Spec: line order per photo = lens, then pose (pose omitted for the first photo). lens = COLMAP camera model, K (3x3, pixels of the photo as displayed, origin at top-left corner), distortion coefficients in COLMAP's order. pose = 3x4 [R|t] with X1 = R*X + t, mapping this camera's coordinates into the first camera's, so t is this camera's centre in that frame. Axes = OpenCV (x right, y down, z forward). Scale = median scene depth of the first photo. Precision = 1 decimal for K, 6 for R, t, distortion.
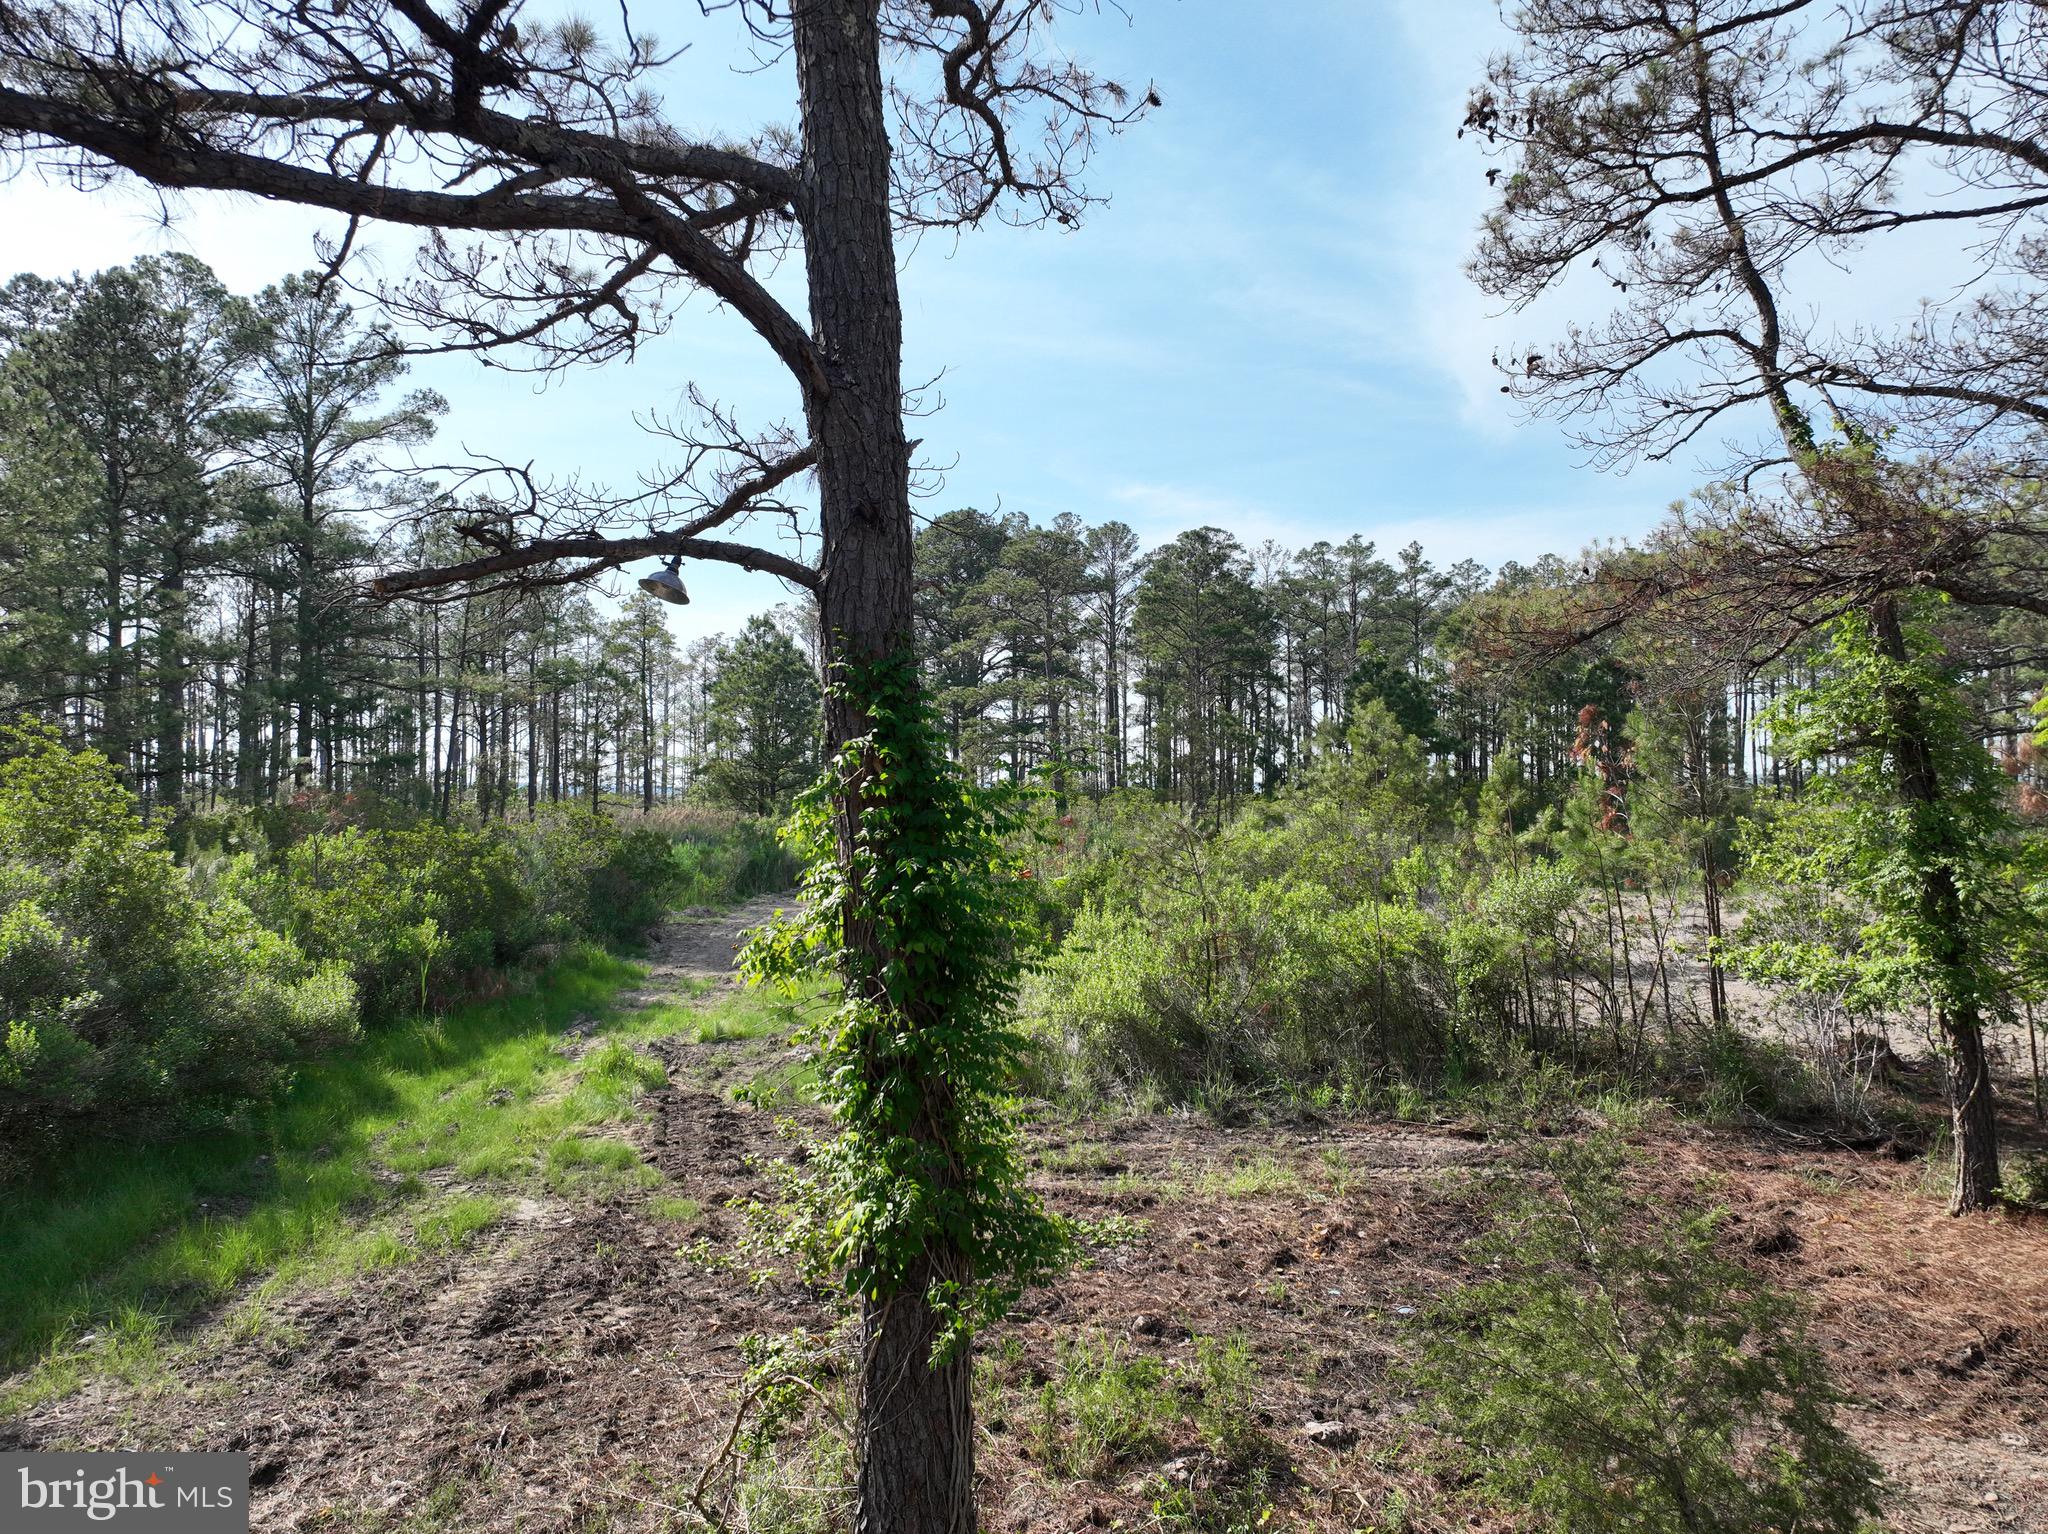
lens RADIAL K [[1437.4, 0, 1016.7], [0, 1437.4, 770.4], [0, 0, 1]] dist [-0.003896, 0.022751]
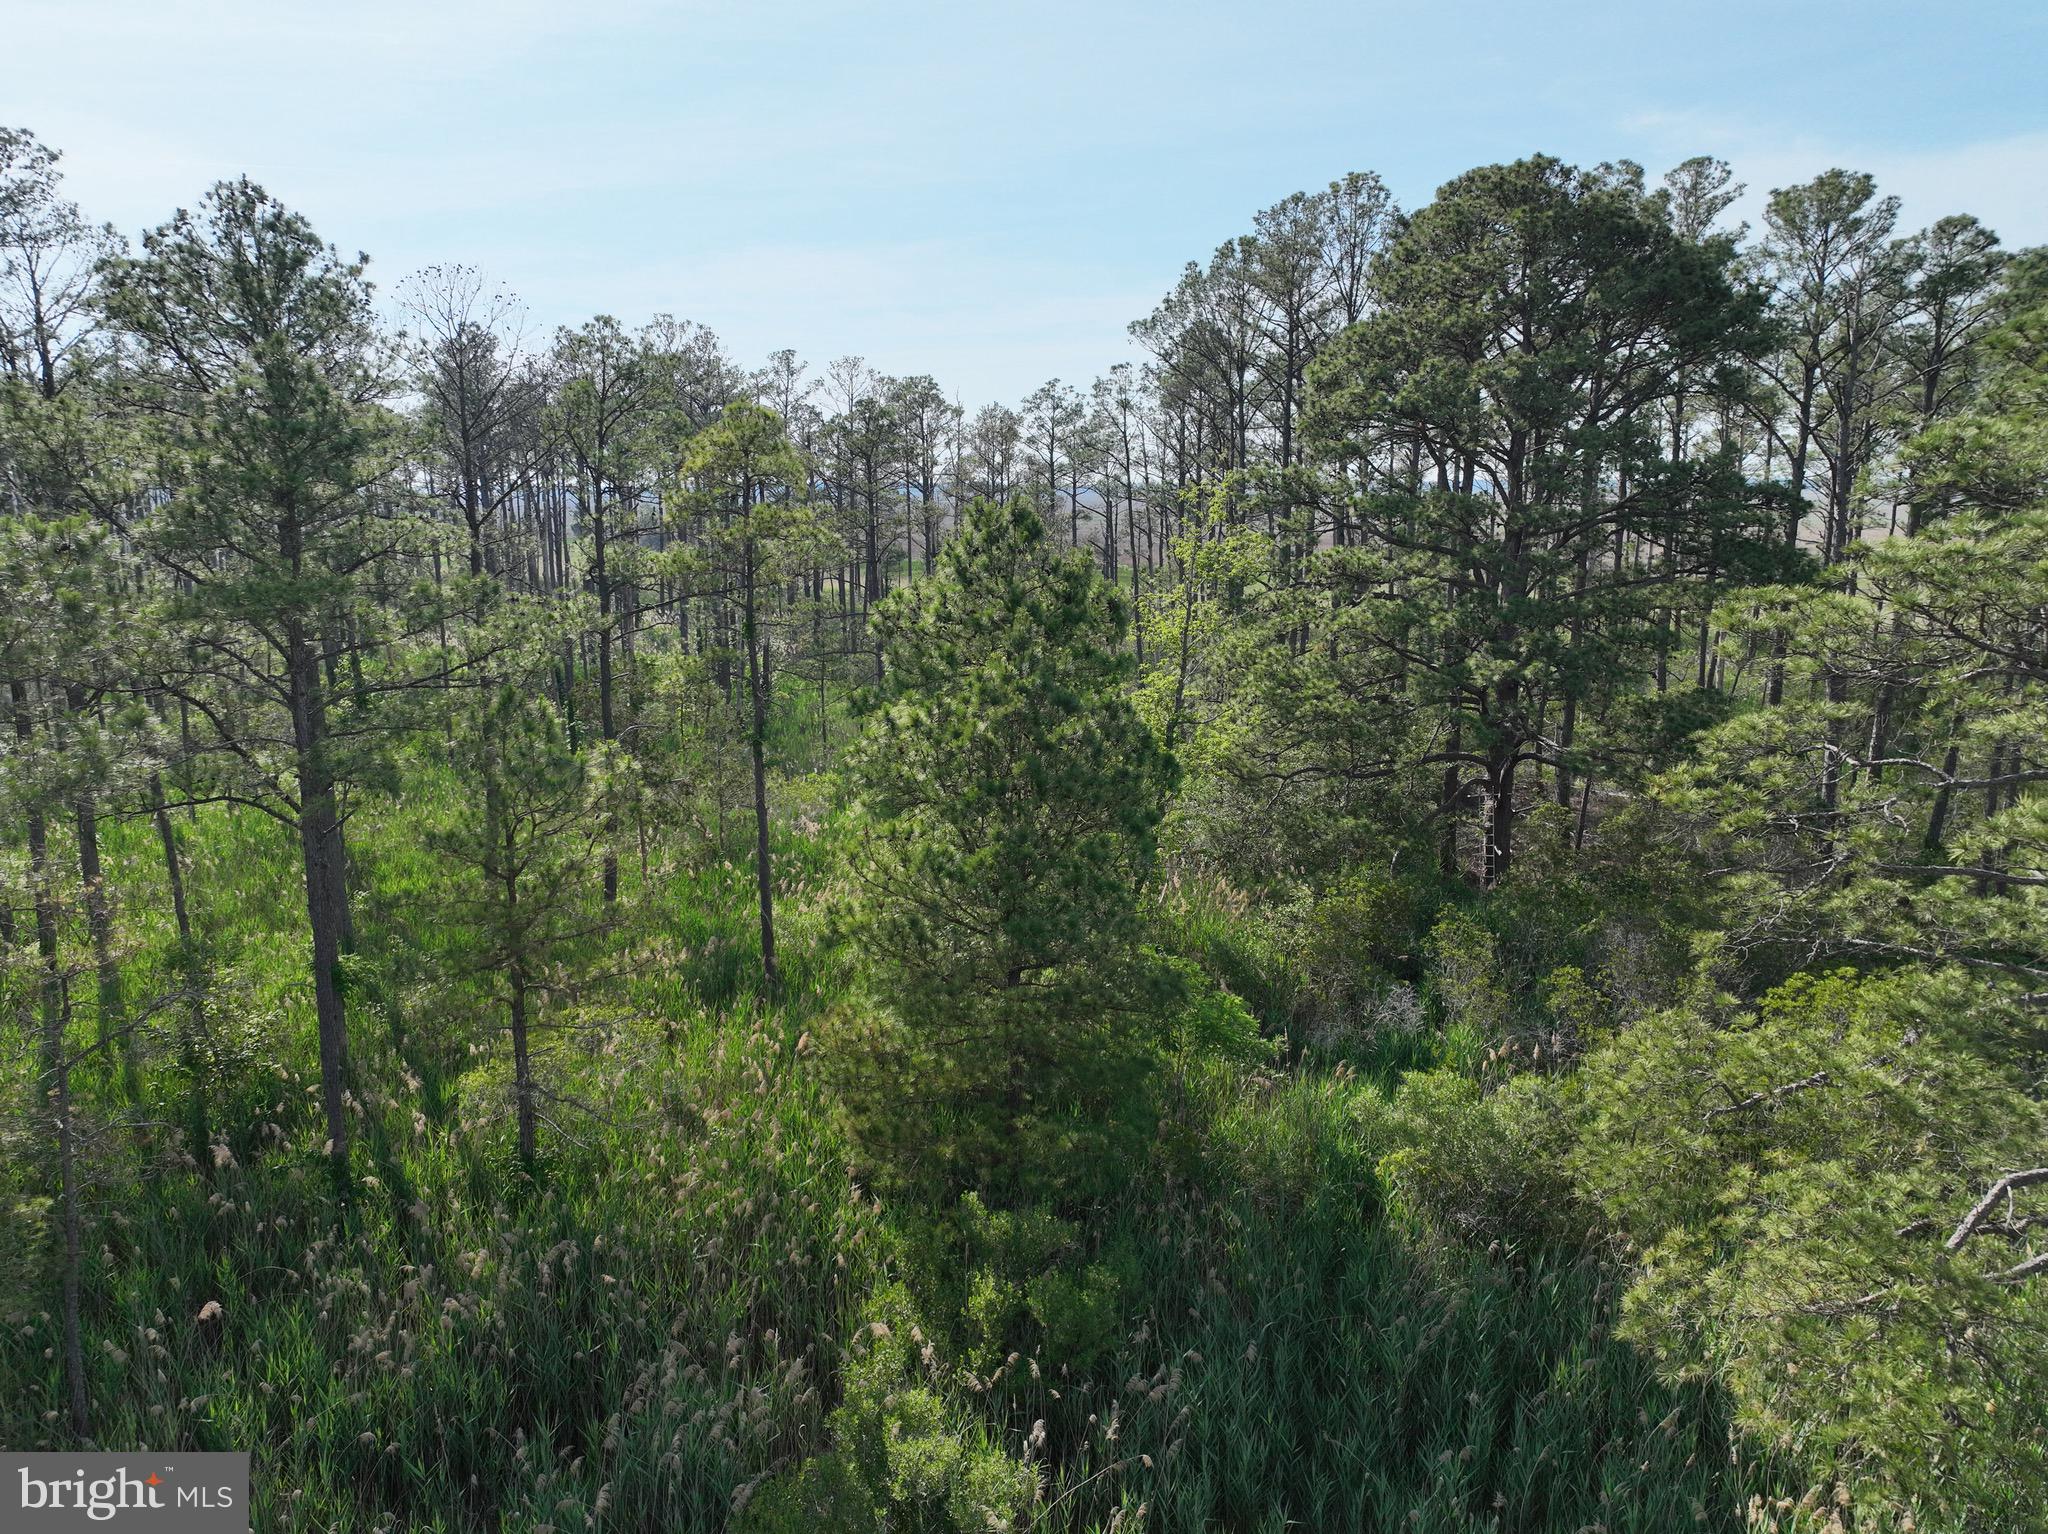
lens RADIAL K [[1437.4, 0, 1016.9], [0, 1437.4, 765.3], [0, 0, 1]] dist [-0.003896, 0.022751]
pose [[0.965443, 0.048768, -0.256012, -0.107387], [0.003954, 0.979482, 0.201495, -0.153460], [0.260586, -0.195544, 0.945440, 0.870638]]
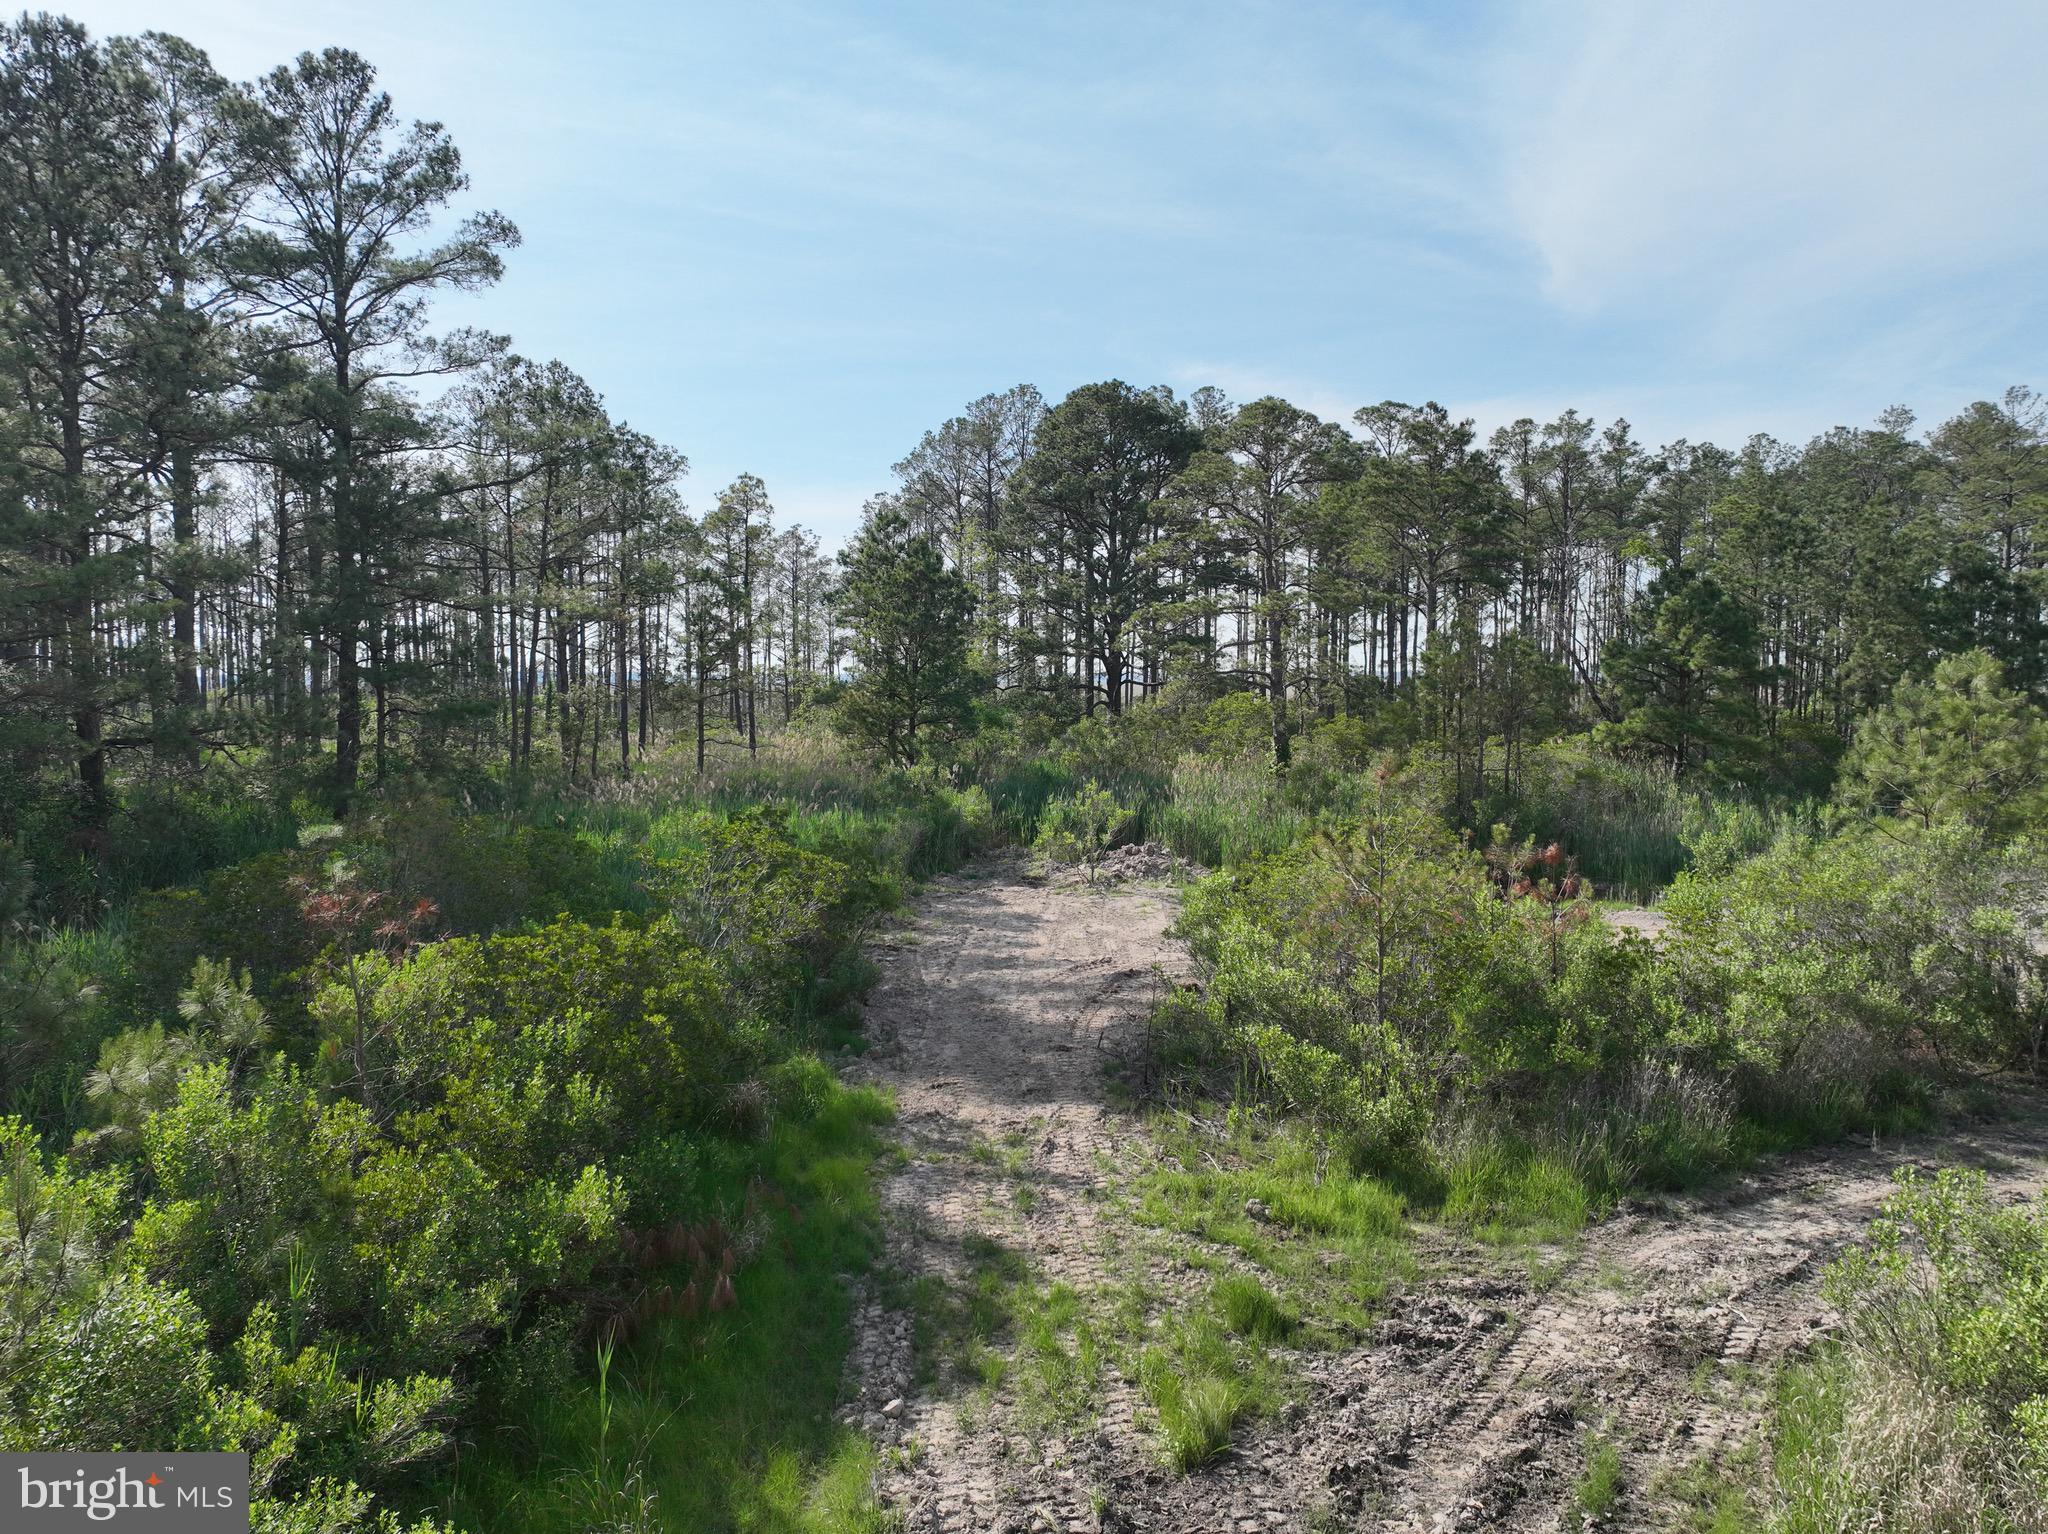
lens RADIAL K [[1437.4, 0, 1019.9], [0, 1437.4, 769.7], [0, 0, 1]] dist [-0.003896, 0.022751]
pose [[0.999561, 0.003191, -0.029465, -0.105607], [-0.000936, 0.997091, 0.076211, -0.029206], [0.029622, -0.076150, 0.996656, 0.224035]]
